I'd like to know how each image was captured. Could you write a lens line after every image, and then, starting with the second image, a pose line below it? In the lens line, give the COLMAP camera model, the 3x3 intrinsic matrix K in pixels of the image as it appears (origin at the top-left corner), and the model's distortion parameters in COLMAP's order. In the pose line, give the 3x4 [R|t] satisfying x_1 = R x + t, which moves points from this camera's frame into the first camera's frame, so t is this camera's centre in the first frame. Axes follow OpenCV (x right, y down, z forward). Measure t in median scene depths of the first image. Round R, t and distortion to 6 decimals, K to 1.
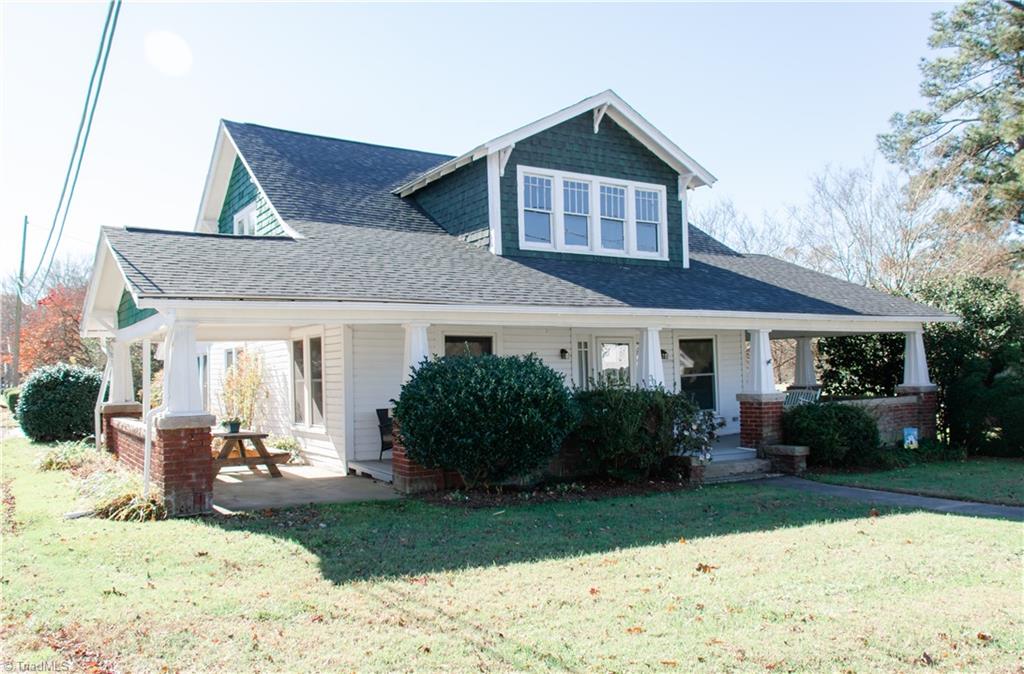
lens RADIAL K [[839.4, 0, 511.8], [0, 839.4, 341.9], [0, 0, 1]] dist [-0.037588, 0.000394]
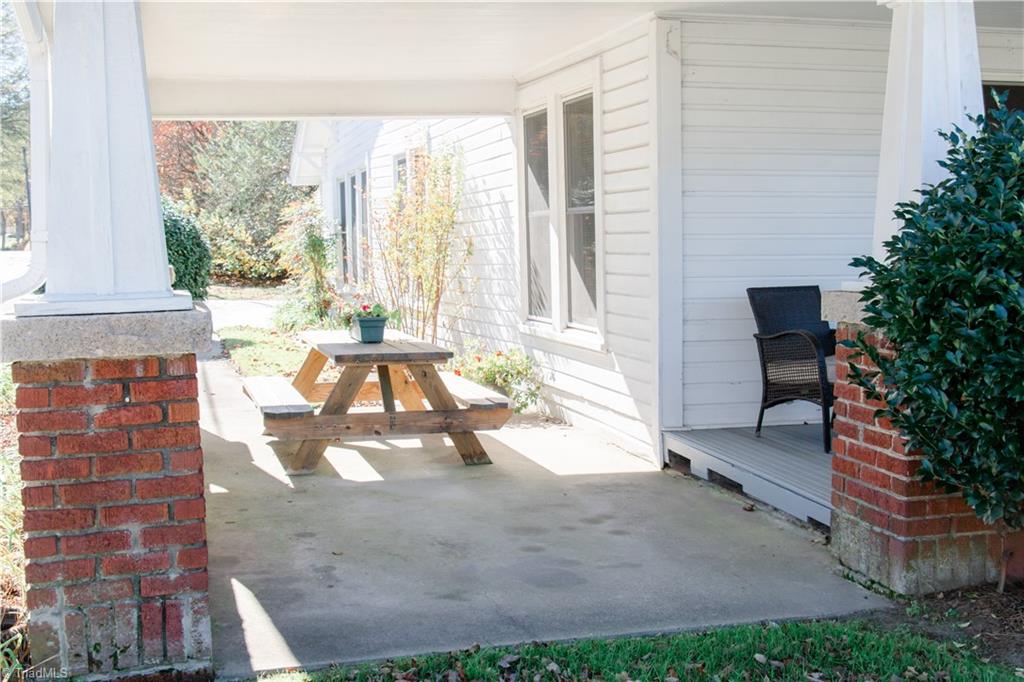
lens RADIAL K [[1282.2, 0, 511.9], [0, 1282.2, 341.5], [0, 0, 1]] dist [0.018731, 0.000000]
pose [[0.961405, 0.029574, -0.273542, -0.110523], [0.005773, 0.991819, 0.127523, 0.033818], [0.275076, -0.124181, 0.953369, 0.464215]]
